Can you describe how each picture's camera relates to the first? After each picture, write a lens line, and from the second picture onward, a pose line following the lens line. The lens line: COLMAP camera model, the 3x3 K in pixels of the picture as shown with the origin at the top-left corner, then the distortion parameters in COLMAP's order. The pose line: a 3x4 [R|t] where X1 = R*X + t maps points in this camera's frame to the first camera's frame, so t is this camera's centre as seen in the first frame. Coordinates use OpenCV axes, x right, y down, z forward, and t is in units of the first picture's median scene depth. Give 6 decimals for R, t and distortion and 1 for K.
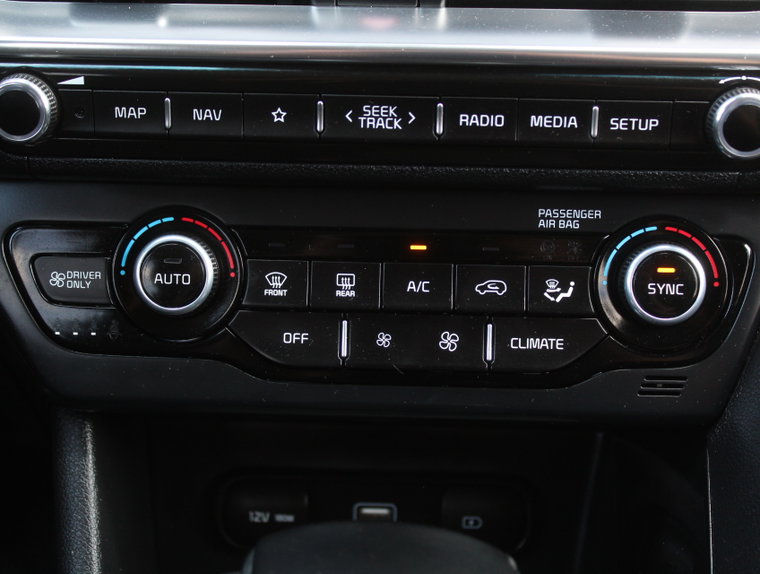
lens RADIAL K [[1393.7, 0, 380.0], [0, 1393.7, 287.0], [0, 0, 1]] dist [-0.032127, -0.116663]
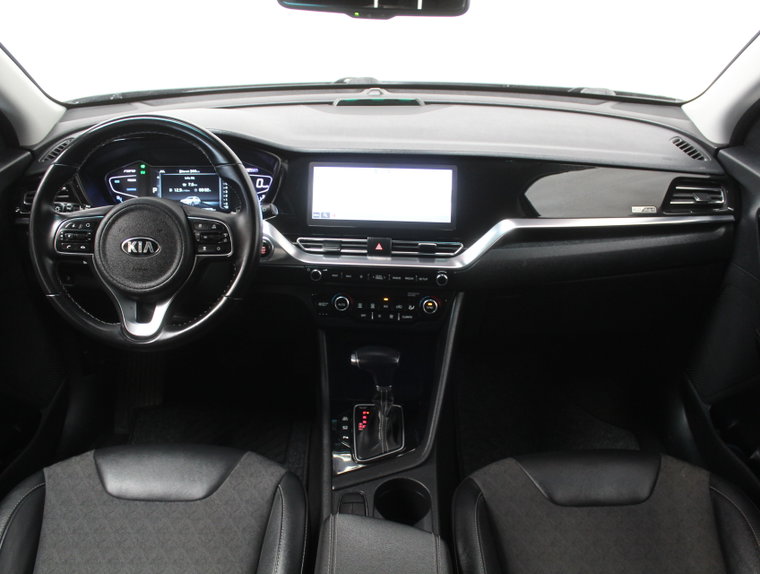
lens RADIAL K [[716.5, 0, 380.0], [0, 716.5, 287.0], [0, 0, 1]] dist [-0.174373, 0.171772]
pose [[0.999752, 0.011413, -0.019117, 0.057759], [-0.011296, 0.999917, 0.006225, -0.094958], [0.019186, -0.006008, 0.999798, -1.842437]]
